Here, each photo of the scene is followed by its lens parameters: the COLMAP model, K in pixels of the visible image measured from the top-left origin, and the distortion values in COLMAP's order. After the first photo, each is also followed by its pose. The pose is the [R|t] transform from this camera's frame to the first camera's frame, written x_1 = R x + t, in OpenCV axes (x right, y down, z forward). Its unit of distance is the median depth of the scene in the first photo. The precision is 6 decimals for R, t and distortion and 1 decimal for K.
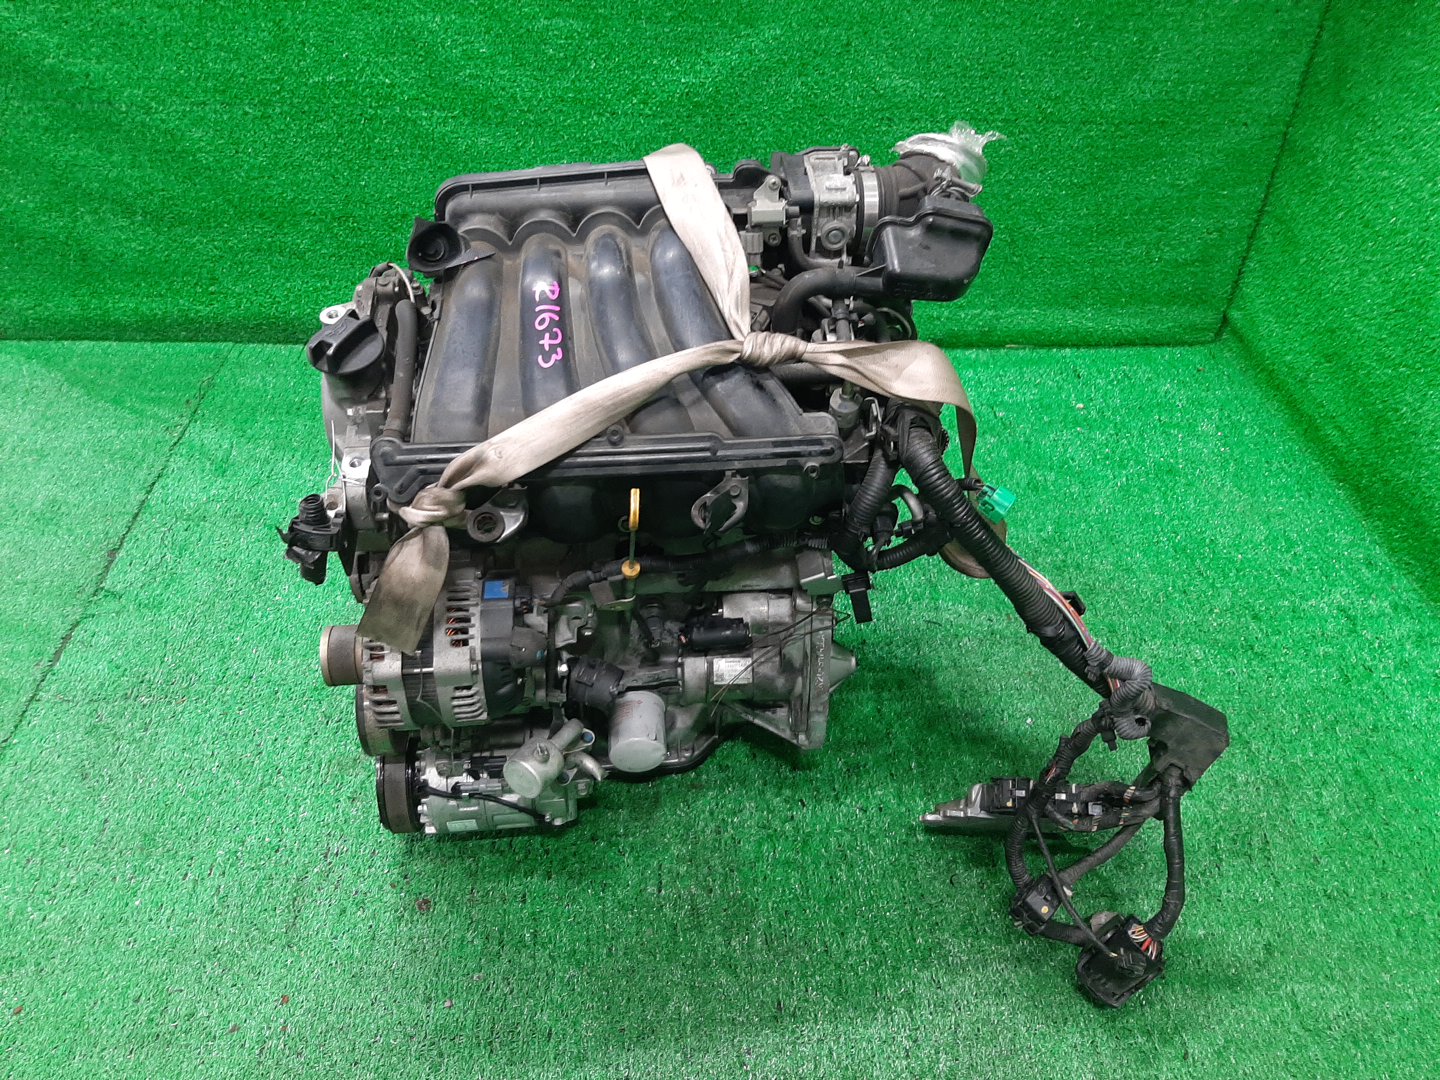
lens RADIAL K [[1161.6, 0, 720.0], [0, 1161.6, 540.0], [0, 0, 1]] dist [0.062163, -0.115705]
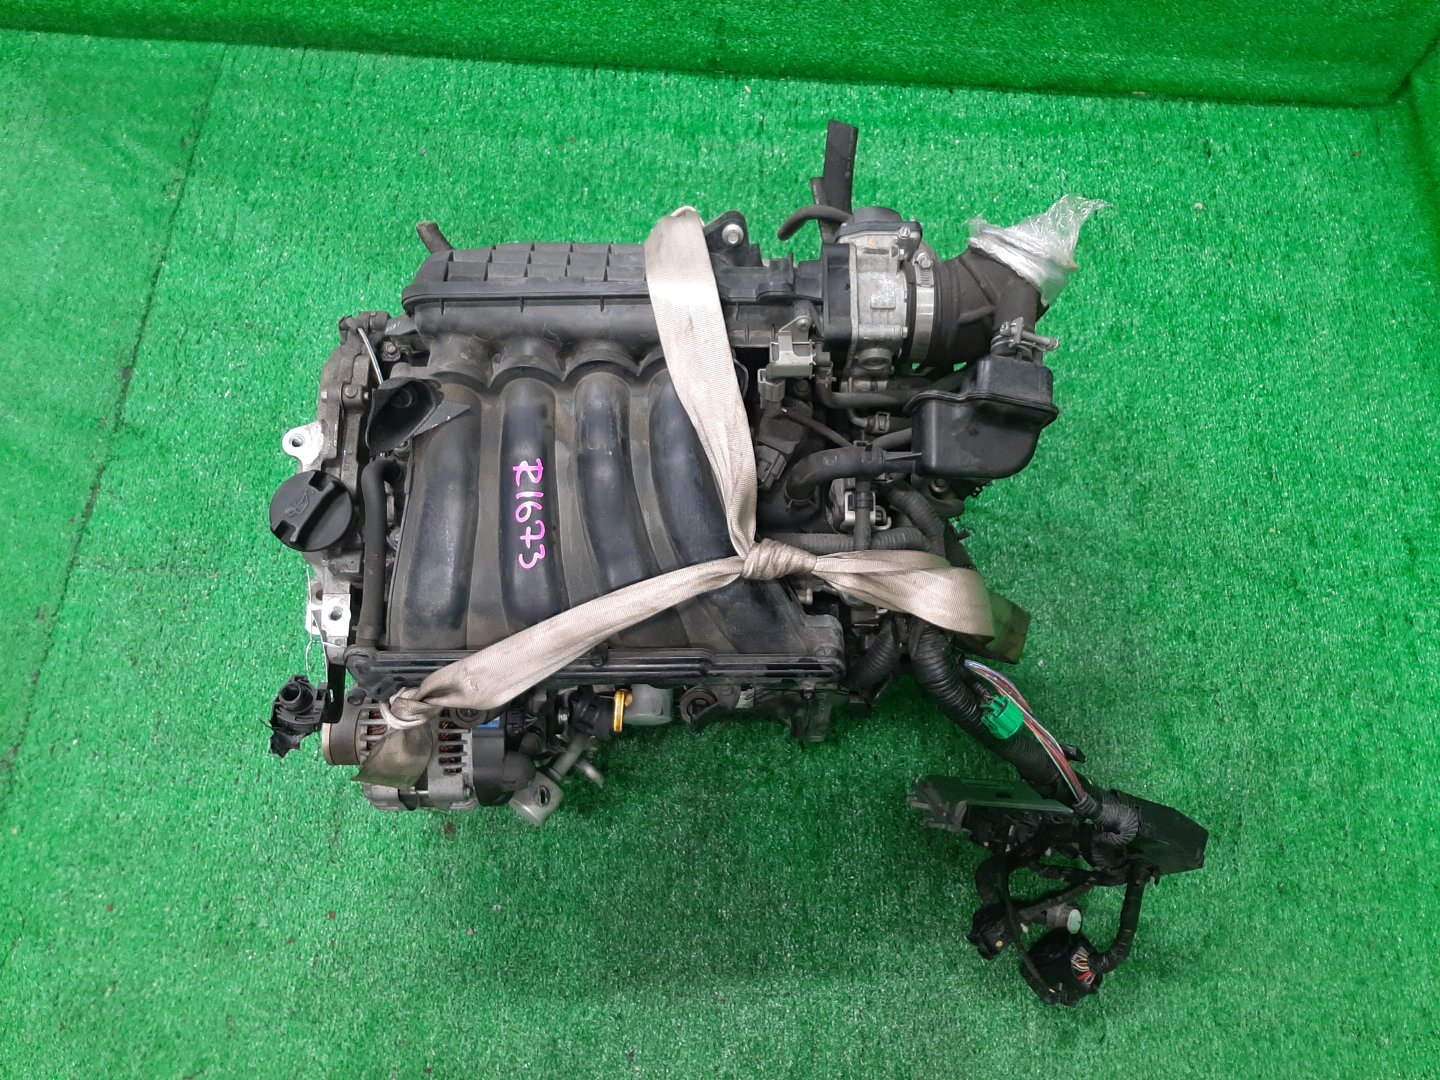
lens RADIAL K [[1161.6, 0, 720.0], [0, 1161.6, 540.0], [0, 0, 1]] dist [0.062163, -0.115705]
pose [[0.995400, 0.084035, -0.046014, 0.037653], [-0.052513, 0.880250, 0.471596, -0.549110], [0.080135, -0.467010, 0.880613, 0.196888]]
